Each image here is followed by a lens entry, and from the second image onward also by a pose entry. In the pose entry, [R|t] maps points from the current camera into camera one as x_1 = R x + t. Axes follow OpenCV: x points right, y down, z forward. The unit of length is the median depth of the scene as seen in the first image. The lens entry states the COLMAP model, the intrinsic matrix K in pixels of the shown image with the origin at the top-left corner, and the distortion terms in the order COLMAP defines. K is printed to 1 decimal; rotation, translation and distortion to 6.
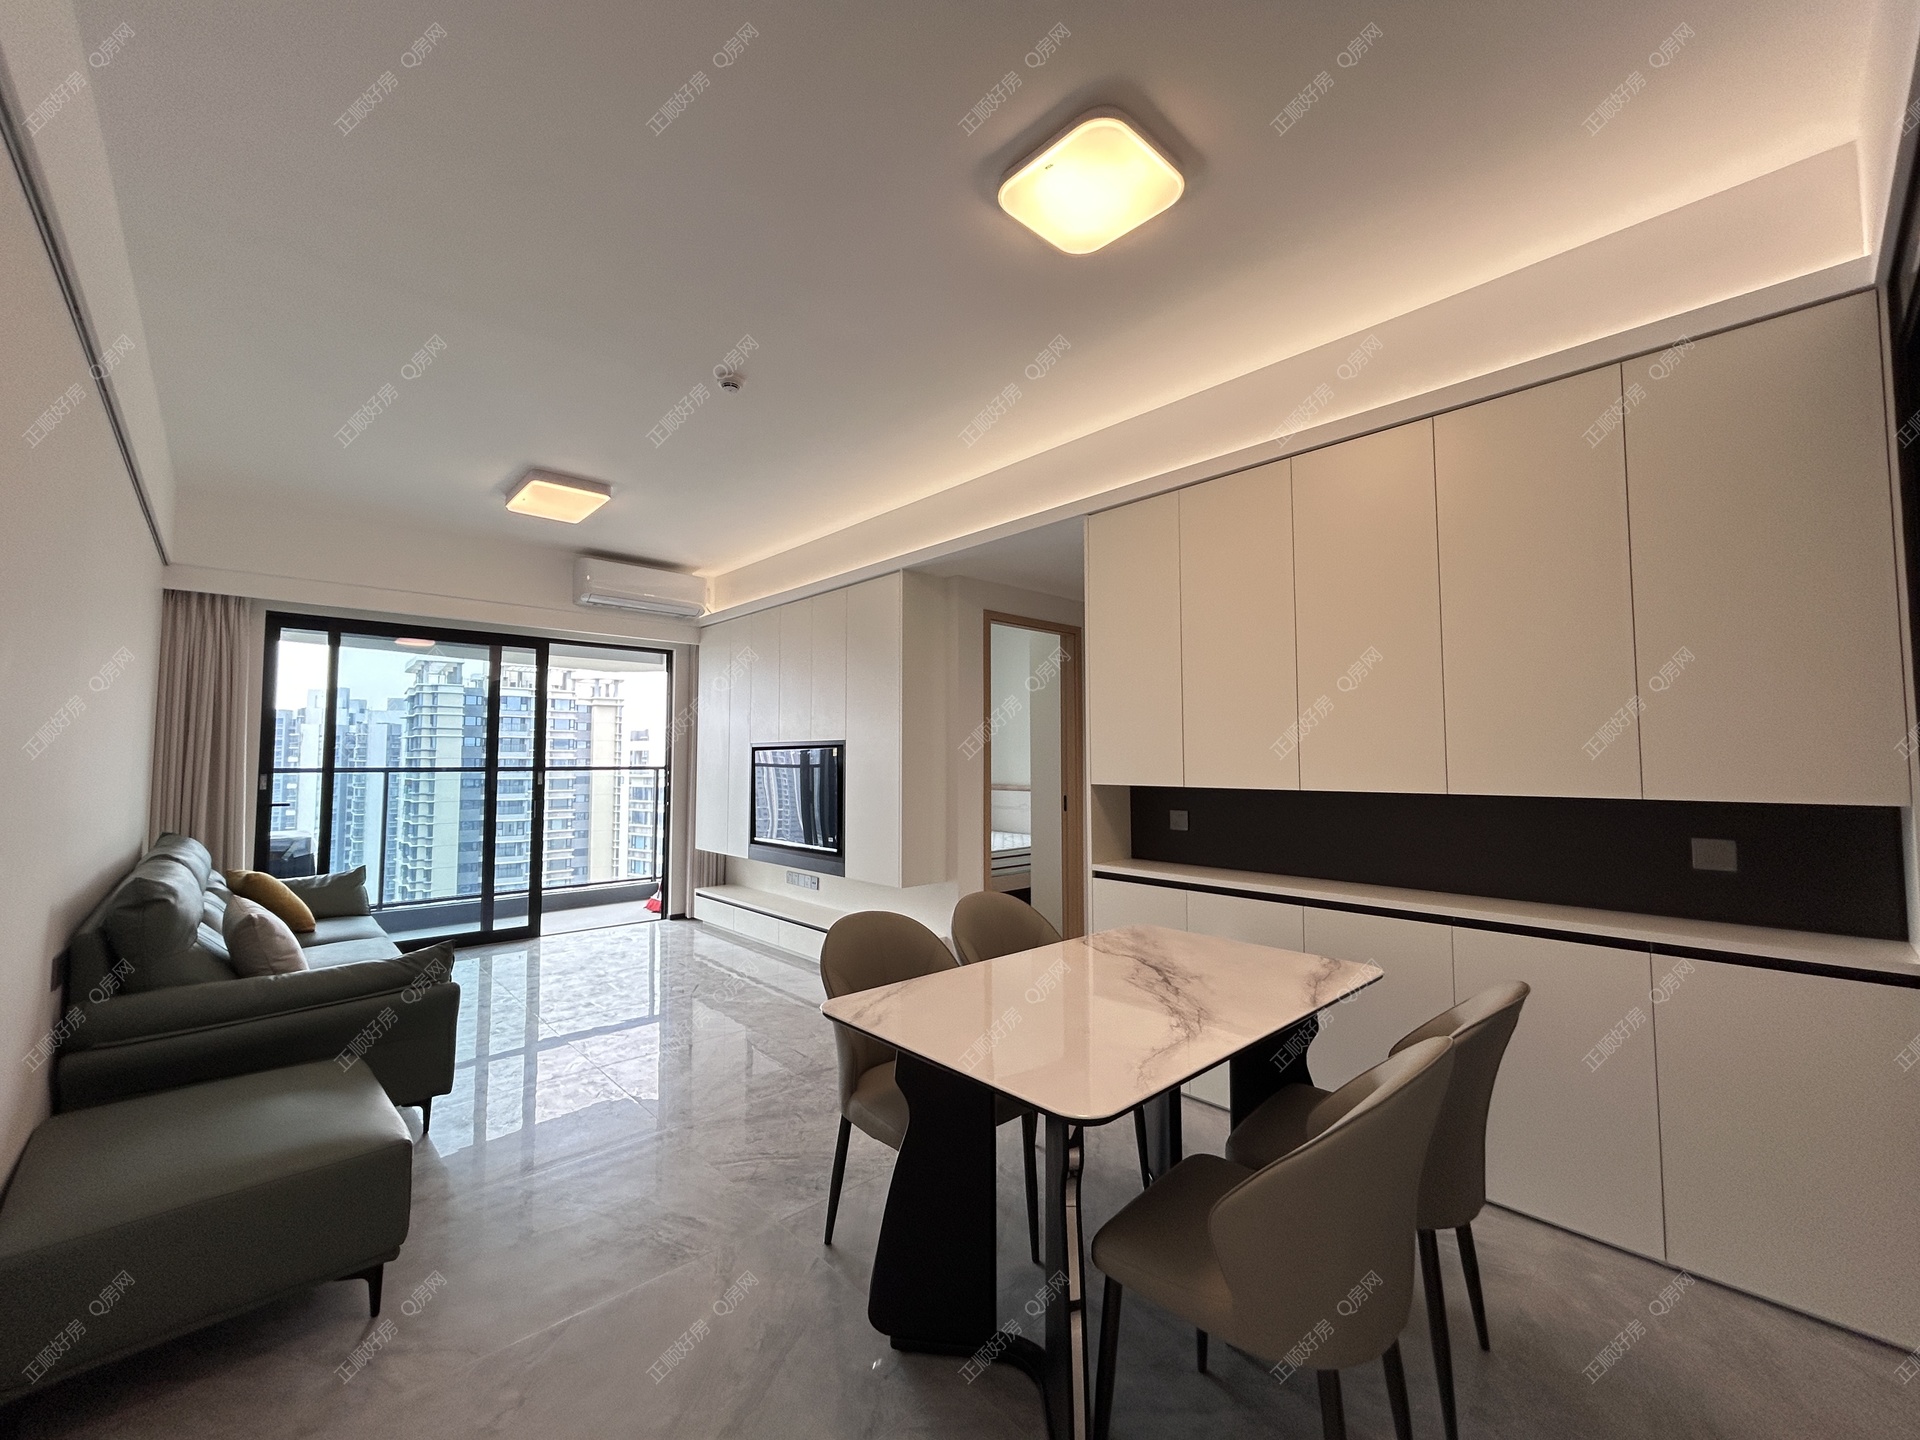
lens RADIAL K [[771.8, 0, 954.1], [0, 771.8, 717.0], [0, 0, 1]] dist [-0.000605, 0.000564]
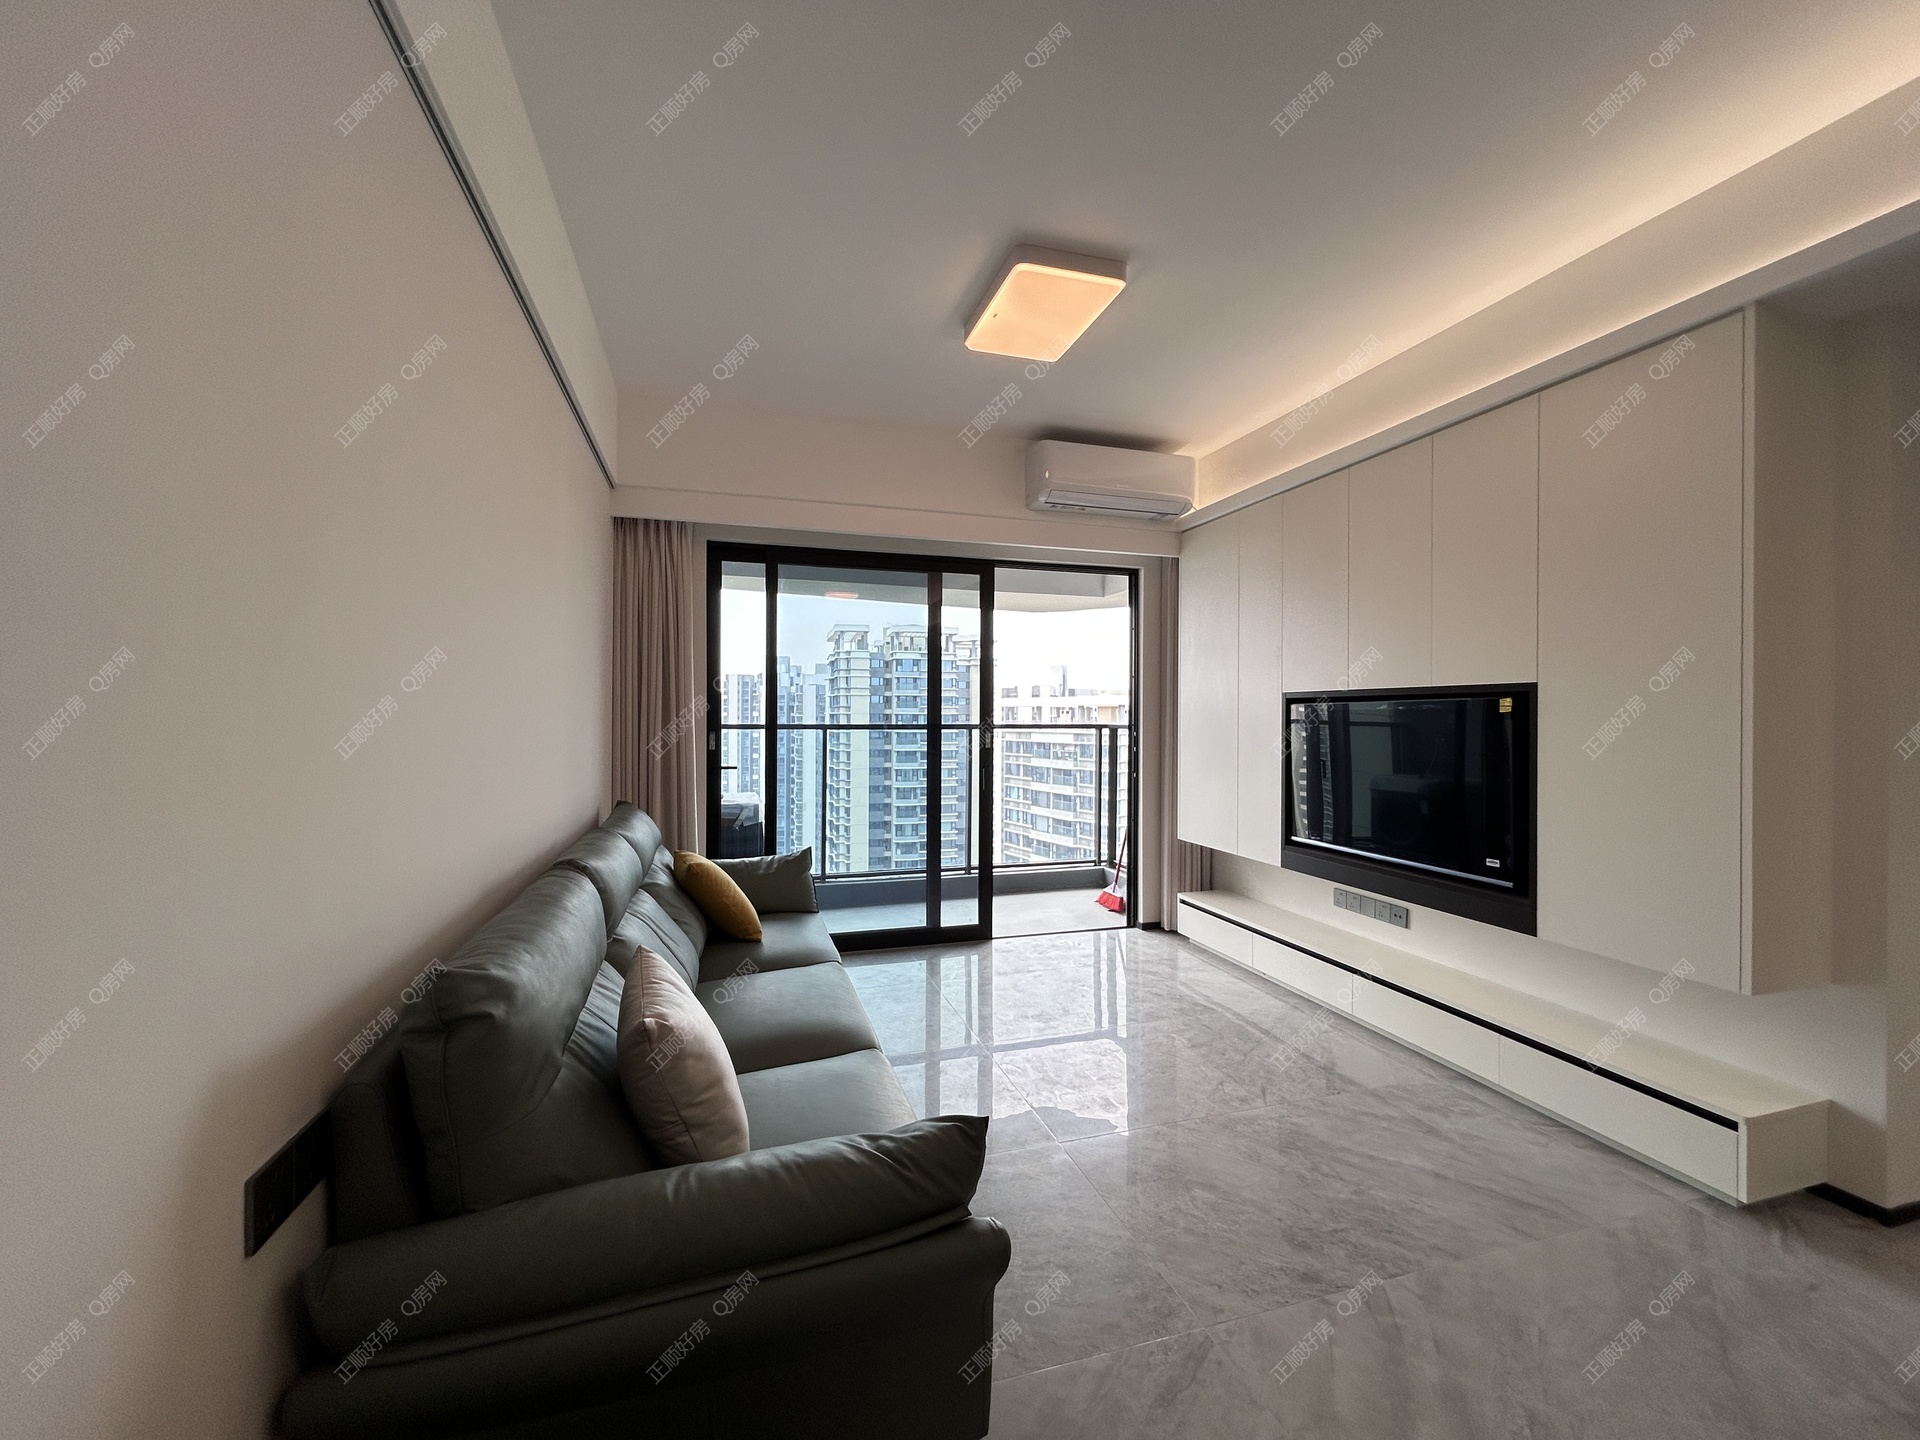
lens RADIAL K [[771.8, 0, 954.1], [0, 771.8, 717.0], [0, 0, 1]] dist [-0.000605, 0.000564]
pose [[0.897702, 0.005211, -0.440573, -0.221722], [0.019682, 0.998458, 0.051913, 0.015068], [0.440164, -0.055274, 0.896214, 0.282509]]
